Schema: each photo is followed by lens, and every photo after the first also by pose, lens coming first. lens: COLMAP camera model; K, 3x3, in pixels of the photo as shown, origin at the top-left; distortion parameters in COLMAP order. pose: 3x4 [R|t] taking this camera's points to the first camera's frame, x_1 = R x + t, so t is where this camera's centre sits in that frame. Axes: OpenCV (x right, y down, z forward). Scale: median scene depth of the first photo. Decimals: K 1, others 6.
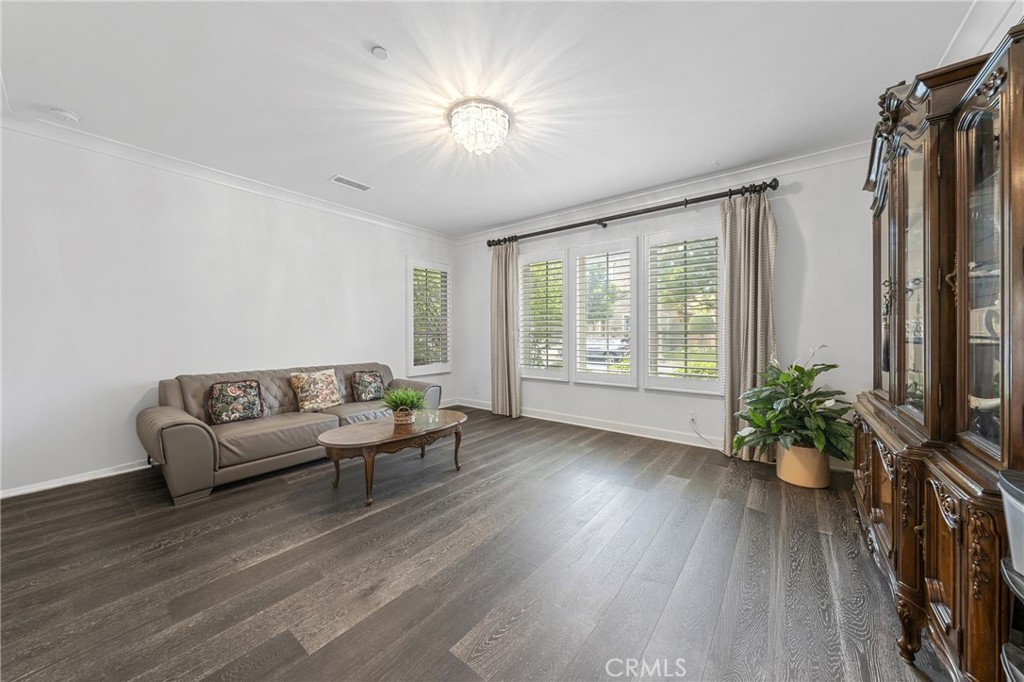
lens RADIAL K [[353.0, 0, 516.1], [0, 353.0, 340.7], [0, 0, 1]] dist [-0.000794, -0.000025]
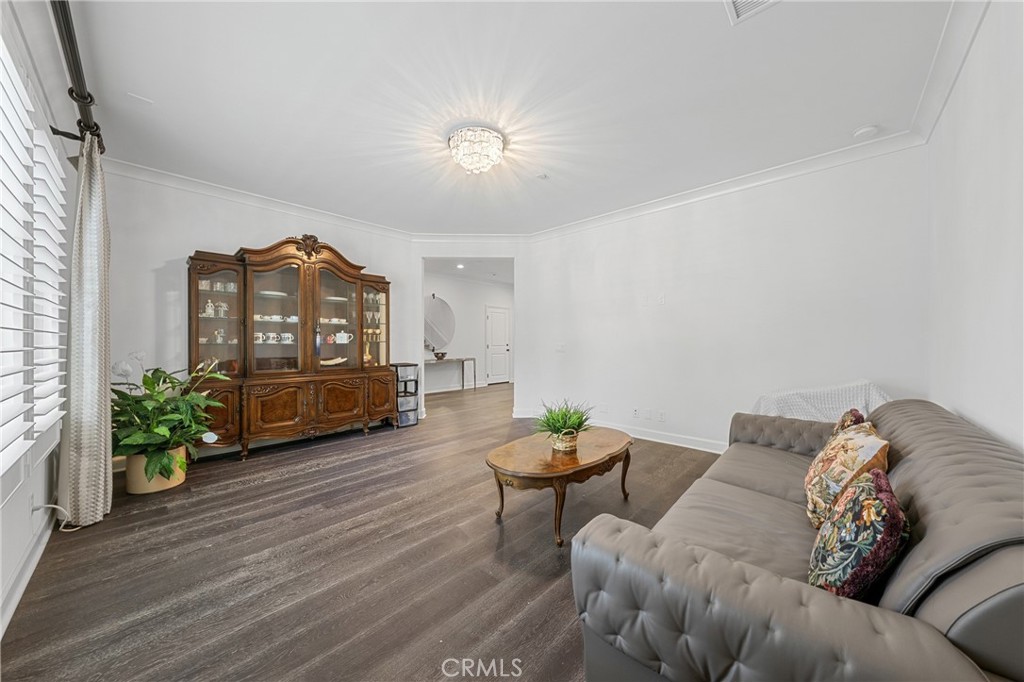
lens RADIAL K [[353.0, 0, 510.1], [0, 353.0, 337.7], [0, 0, 1]] dist [-0.000794, -0.000025]
pose [[-0.994144, 0.002141, 0.108042, -0.245551], [0.002174, 0.999998, 0.000186, -0.017531], [-0.108041, 0.000420, -0.994146, 1.593277]]
